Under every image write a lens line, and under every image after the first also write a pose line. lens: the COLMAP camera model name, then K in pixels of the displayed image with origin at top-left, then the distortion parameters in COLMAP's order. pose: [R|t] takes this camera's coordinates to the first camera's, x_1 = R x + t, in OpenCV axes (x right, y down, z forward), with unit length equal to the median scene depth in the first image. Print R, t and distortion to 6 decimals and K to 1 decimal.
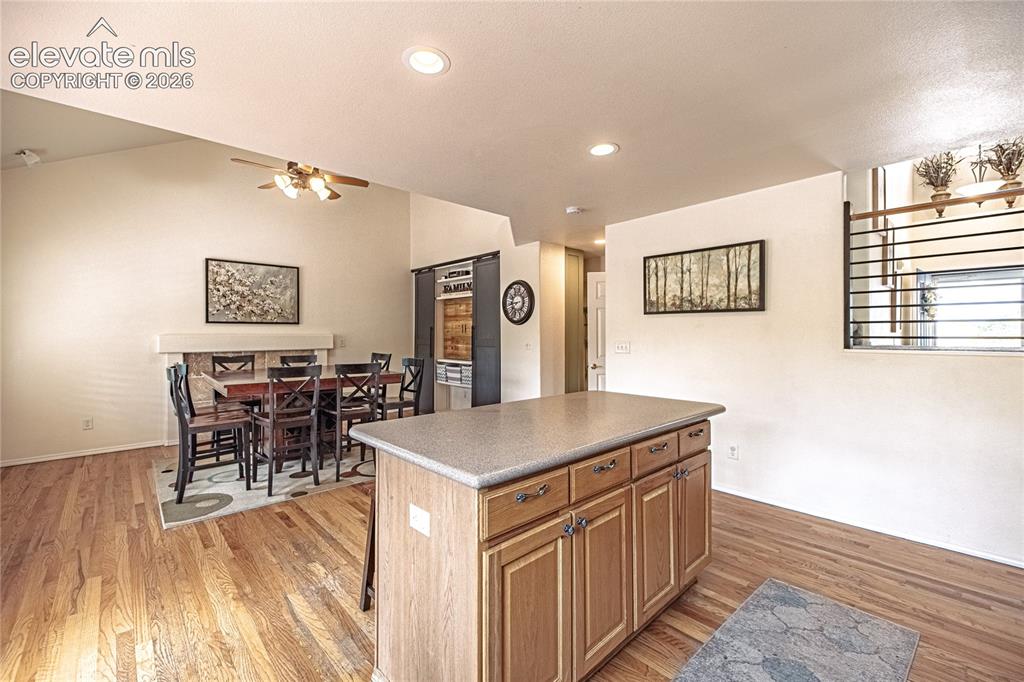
lens RADIAL K [[426.6, 0, 512.1], [0, 426.6, 335.3], [0, 0, 1]] dist [0.034218, -0.017820]
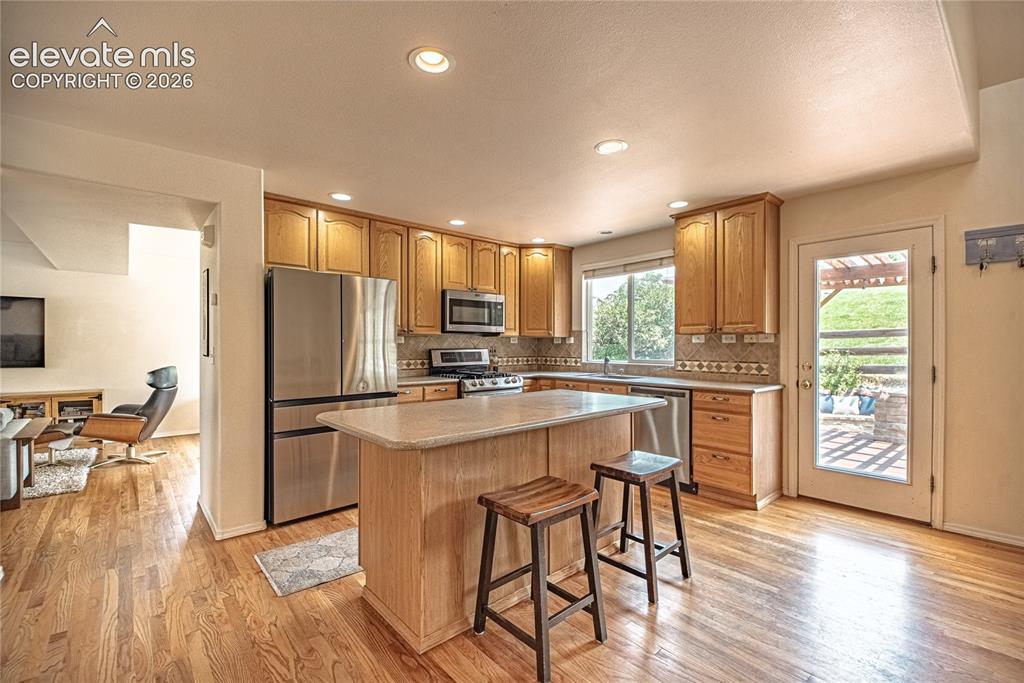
lens RADIAL K [[440.8, 0, 507.9], [0, 440.8, 345.2], [0, 0, 1]] dist [0.002068, -0.000102]
pose [[-0.999299, 0.003266, 0.037283, 0.030503], [0.003266, 0.999995, -0.000072, 0.010183], [-0.037283, 0.000050, -0.999305, 0.795971]]
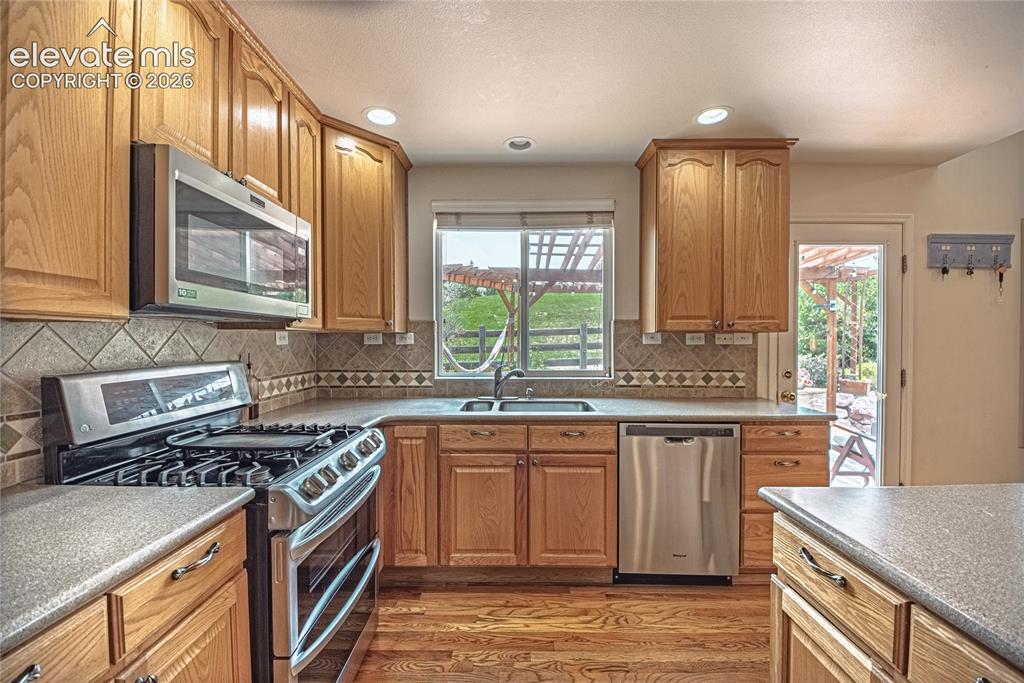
lens RADIAL K [[421.8, 0, 512.5], [0, 421.8, 345.5], [0, 0, 1]] dist [0.016925, -0.017282]
pose [[-0.684503, 0.013636, -0.728882, 0.204601], [0.002531, 0.999863, 0.016329, -0.000030], [0.729006, 0.009333, -0.684444, 0.254669]]
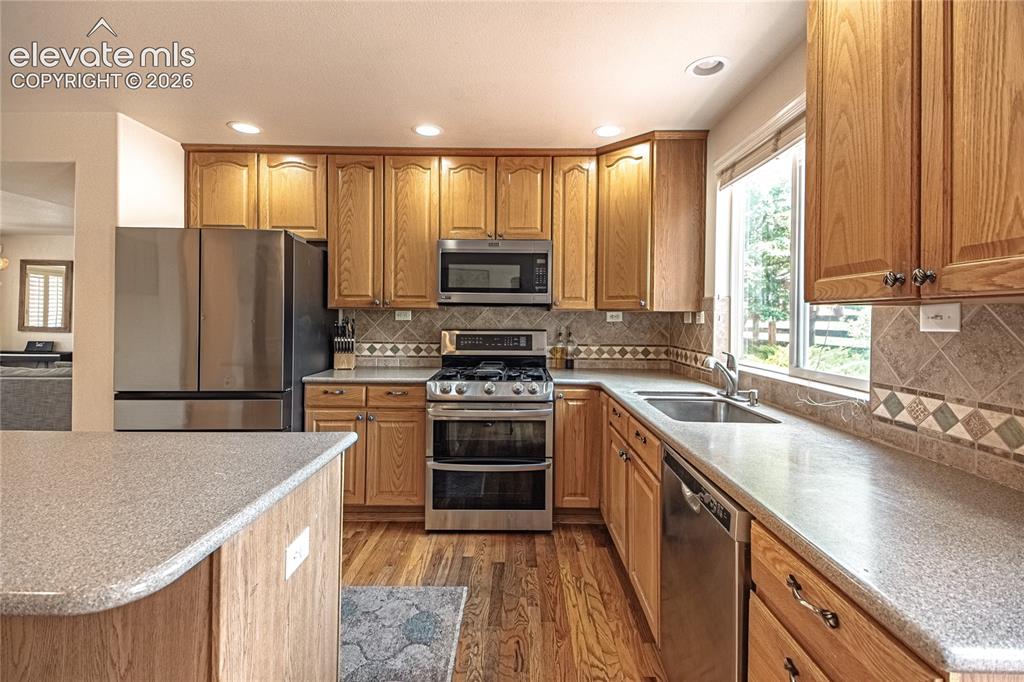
lens RADIAL K [[461.8, 0, 511.3], [0, 461.8, 316.5], [0, 0, 1]] dist [0.042177, -0.023743]
pose [[-0.725616, -0.003153, 0.688093, -0.271108], [-0.006792, 0.999974, -0.002580, 0.001201], [-0.688066, -0.006546, -0.725618, 0.340060]]
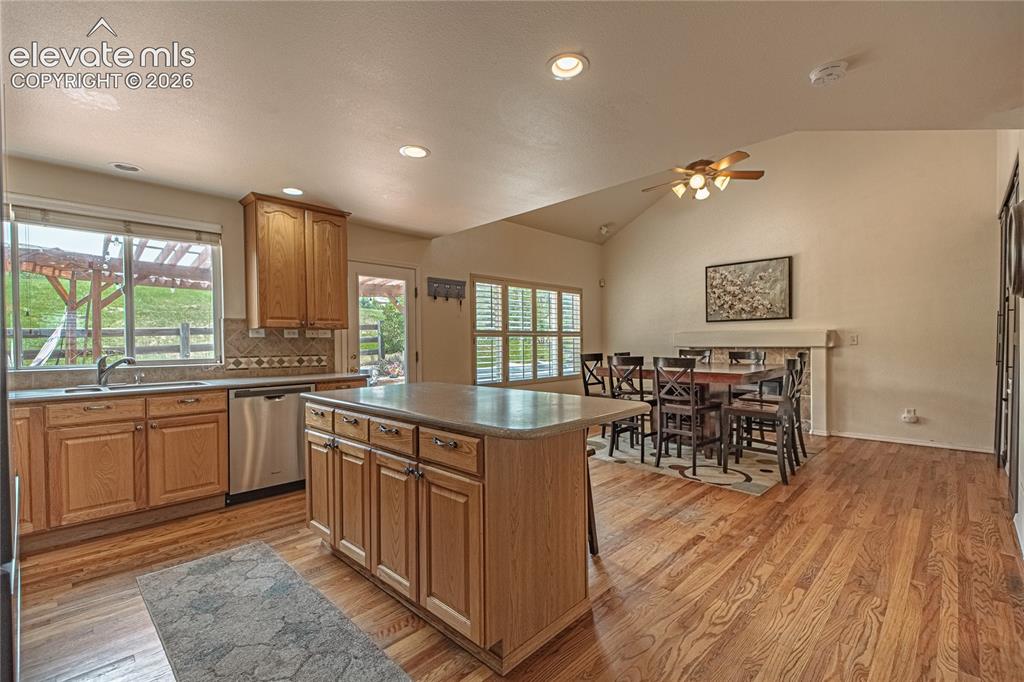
lens RADIAL K [[443.8, 0, 515.9], [0, 443.8, 347.8], [0, 0, 1]] dist [0.039269, -0.021799]
pose [[0.053981, 0.015485, -0.998422, 0.462287], [0.009580, 0.999826, 0.016025, 0.016142], [0.998496, -0.010430, 0.053823, 0.405167]]
